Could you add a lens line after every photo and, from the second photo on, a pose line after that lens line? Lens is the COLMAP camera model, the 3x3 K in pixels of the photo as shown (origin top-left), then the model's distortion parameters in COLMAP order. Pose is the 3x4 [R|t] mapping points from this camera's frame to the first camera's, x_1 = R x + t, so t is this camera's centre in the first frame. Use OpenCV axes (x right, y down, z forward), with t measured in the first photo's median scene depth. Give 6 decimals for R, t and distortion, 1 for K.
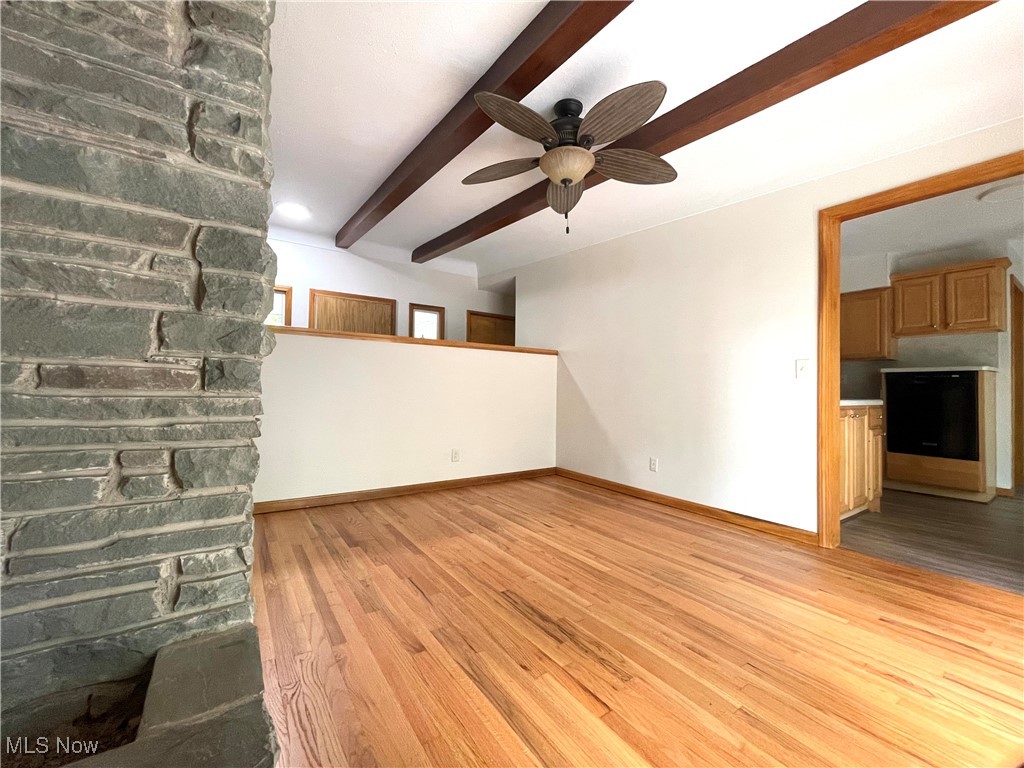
lens RADIAL K [[416.6, 0, 512.7], [0, 416.6, 380.0], [0, 0, 1]] dist [-0.000296, -0.000942]
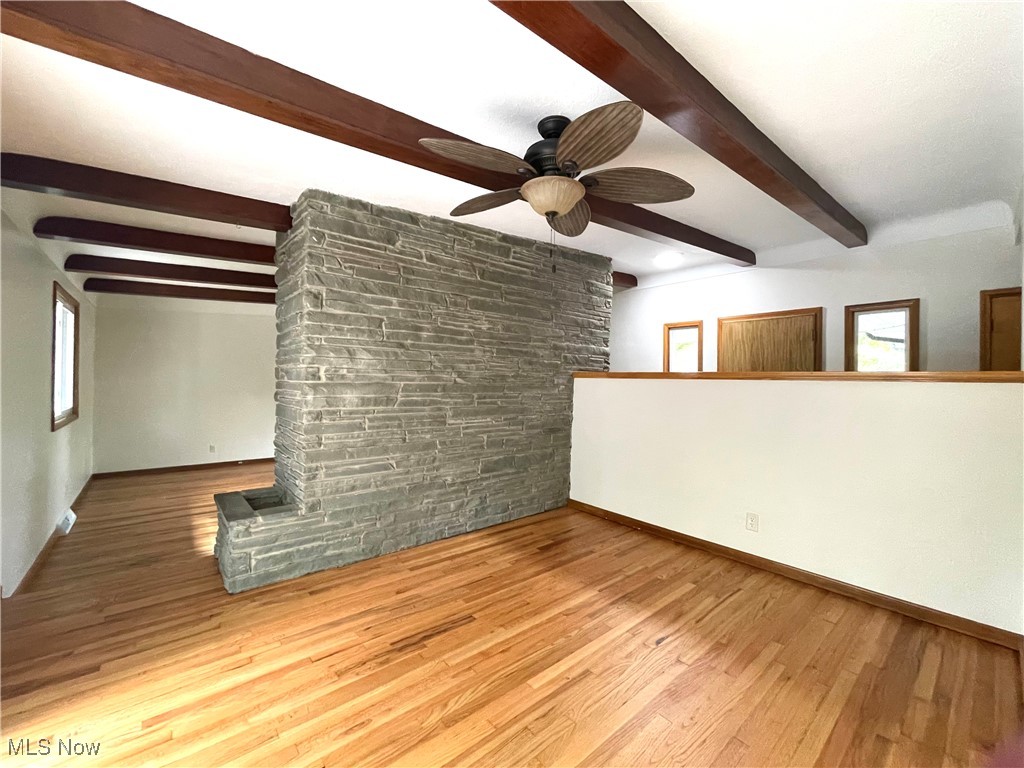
lens RADIAL K [[416.6, 0, 510.4], [0, 416.6, 381.1], [0, 0, 1]] dist [-0.000296, -0.000942]
pose [[0.103943, -0.014398, -0.994479, 0.920659], [0.006208, 0.999885, -0.013828, -0.110533], [0.994564, -0.004736, 0.104020, 0.778077]]
